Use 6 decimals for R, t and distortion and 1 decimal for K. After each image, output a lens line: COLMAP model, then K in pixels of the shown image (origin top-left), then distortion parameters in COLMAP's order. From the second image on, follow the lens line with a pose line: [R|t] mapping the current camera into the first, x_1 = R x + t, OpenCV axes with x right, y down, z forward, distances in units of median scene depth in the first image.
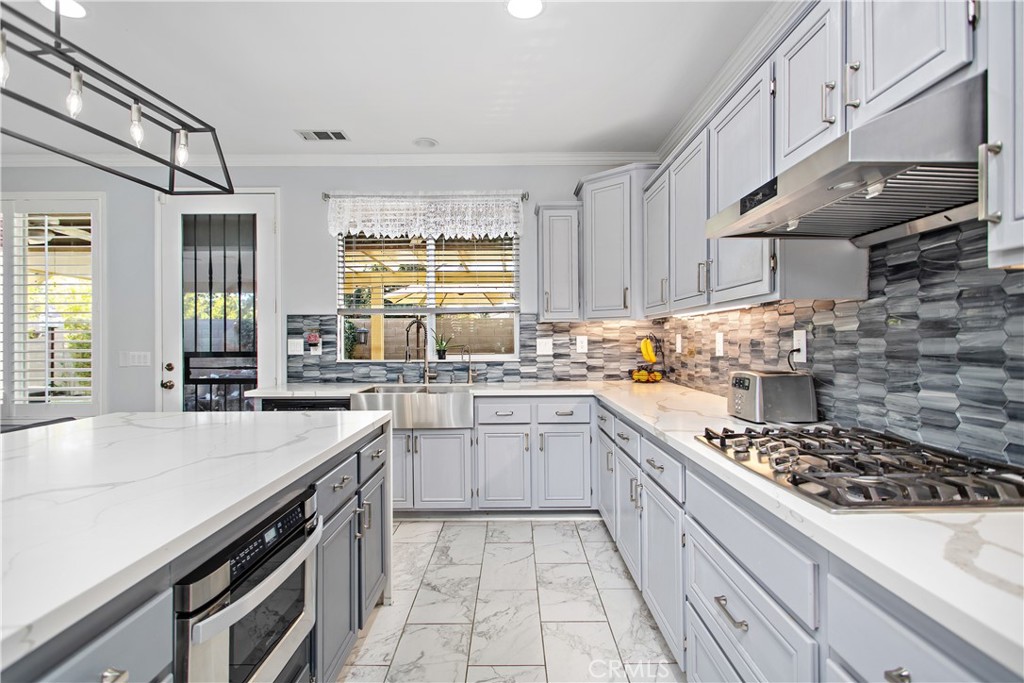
lens RADIAL K [[516.0, 0, 512.0], [0, 516.0, 341.5], [0, 0, 1]] dist [-0.001352, 0.001293]
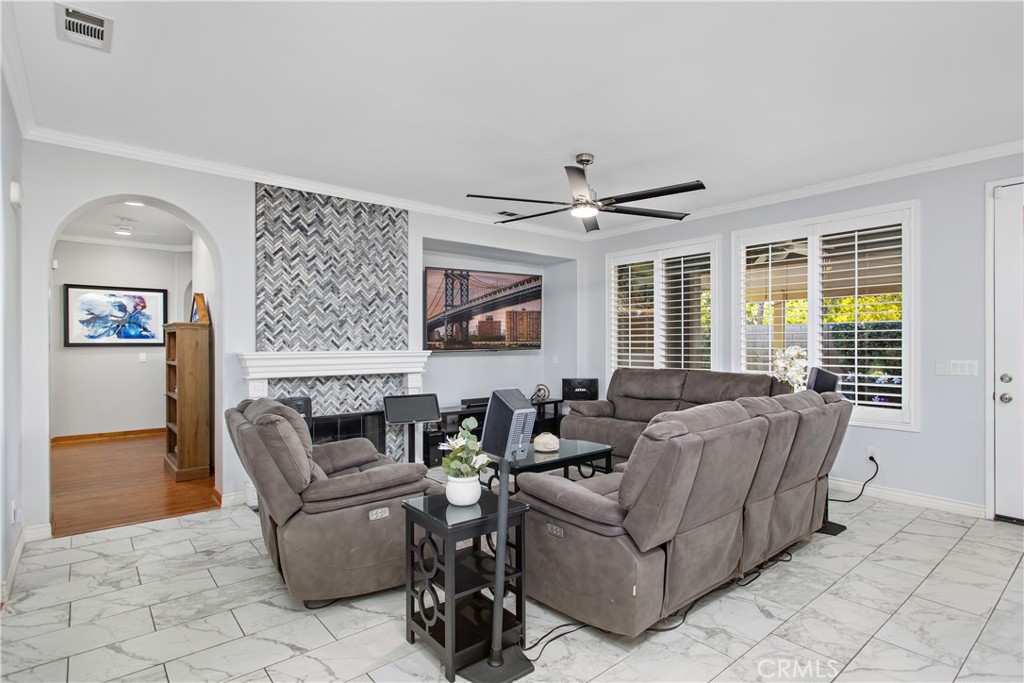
lens RADIAL K [[516.0, 0, 512.0], [0, 516.0, 341.5], [0, 0, 1]] dist [-0.001352, 0.001293]
pose [[0.635627, -0.001121, -0.771996, -0.523444], [-0.002729, 0.999989, -0.003699, -0.008879], [0.771992, 0.004458, 0.635617, -0.240797]]
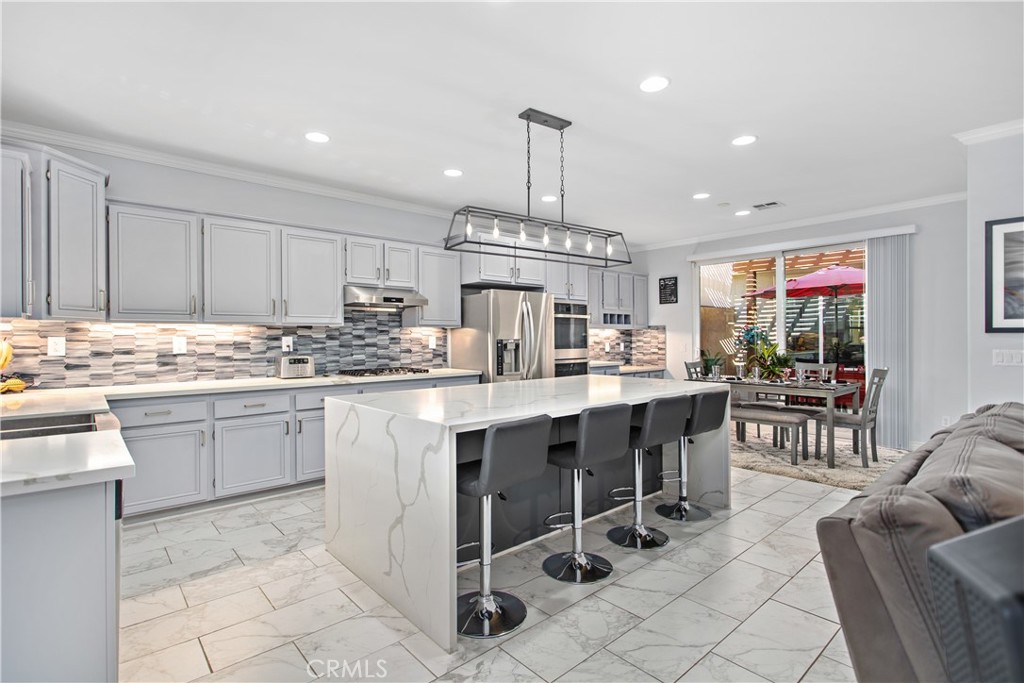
lens RADIAL K [[488.9, 0, 511.1], [0, 488.9, 339.2], [0, 0, 1]] dist [-0.002276, 0.000151]
pose [[-0.662755, 0.007827, 0.748795, -0.863564], [0.011143, 0.999938, -0.000589, 0.000110], [-0.748753, 0.007953, -0.662801, 0.880370]]
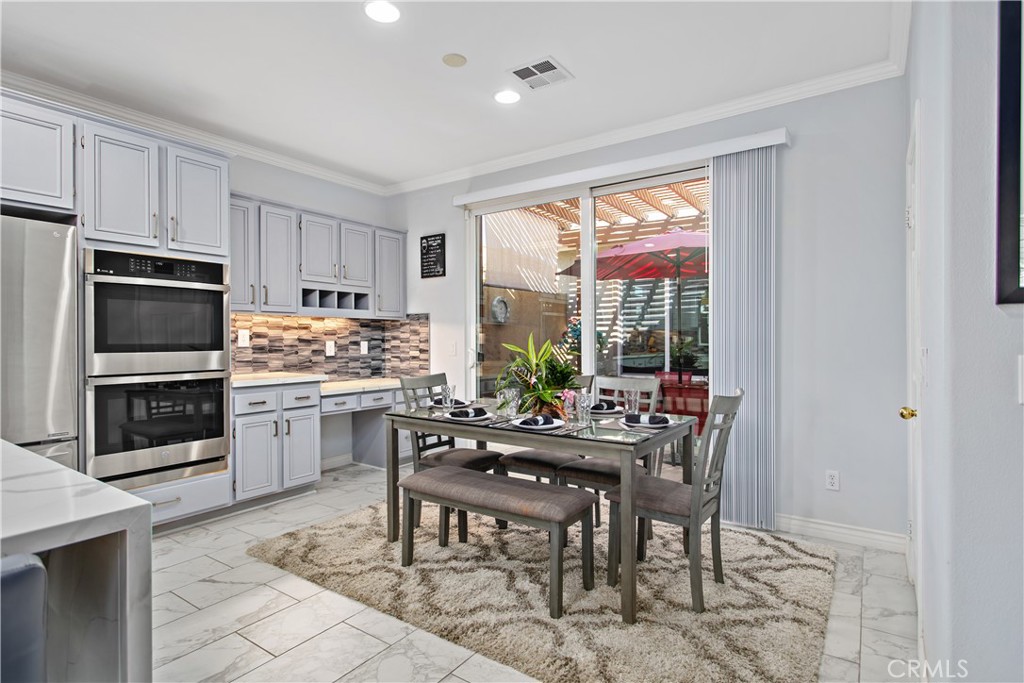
lens RADIAL K [[516.0, 0, 512.0], [0, 516.0, 341.5], [0, 0, 1]] dist [-0.001352, 0.001293]
pose [[-0.815679, 0.003508, 0.578494, -0.716404], [0.007781, 0.999958, 0.004908, 0.015750], [-0.578453, 0.008505, -0.815672, 0.080184]]
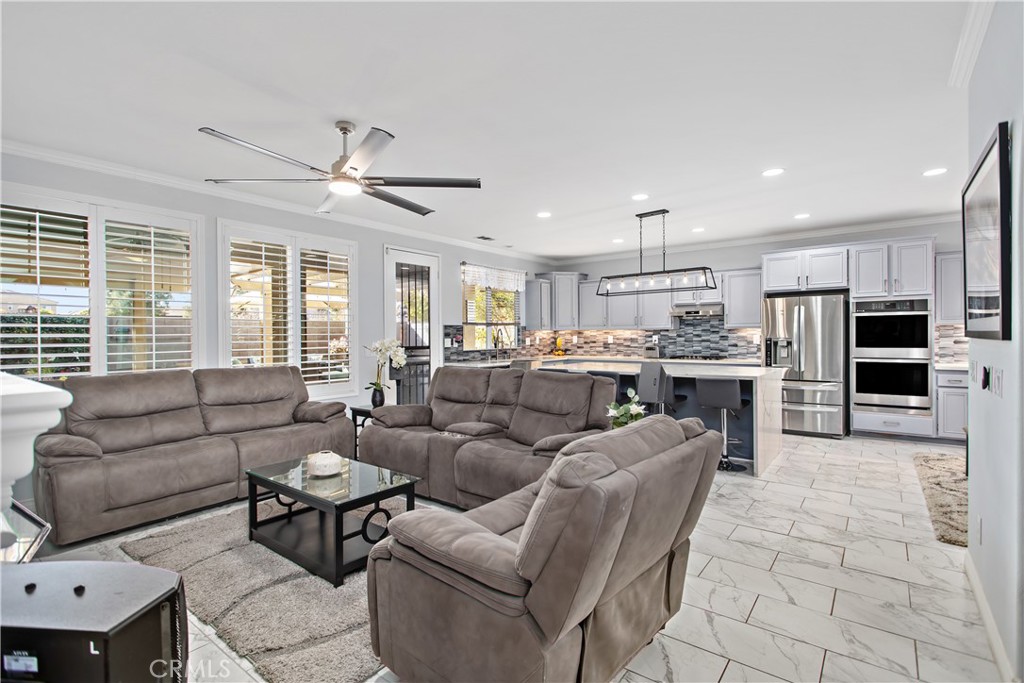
lens RADIAL K [[484.5, 0, 513.8], [0, 484.5, 339.4], [0, 0, 1]] dist [-0.002880, -0.000038]
pose [[0.608931, -0.006368, 0.793198, -1.651975], [0.006545, 0.999974, 0.003004, -0.005214], [-0.793197, 0.003362, 0.608956, -0.227806]]
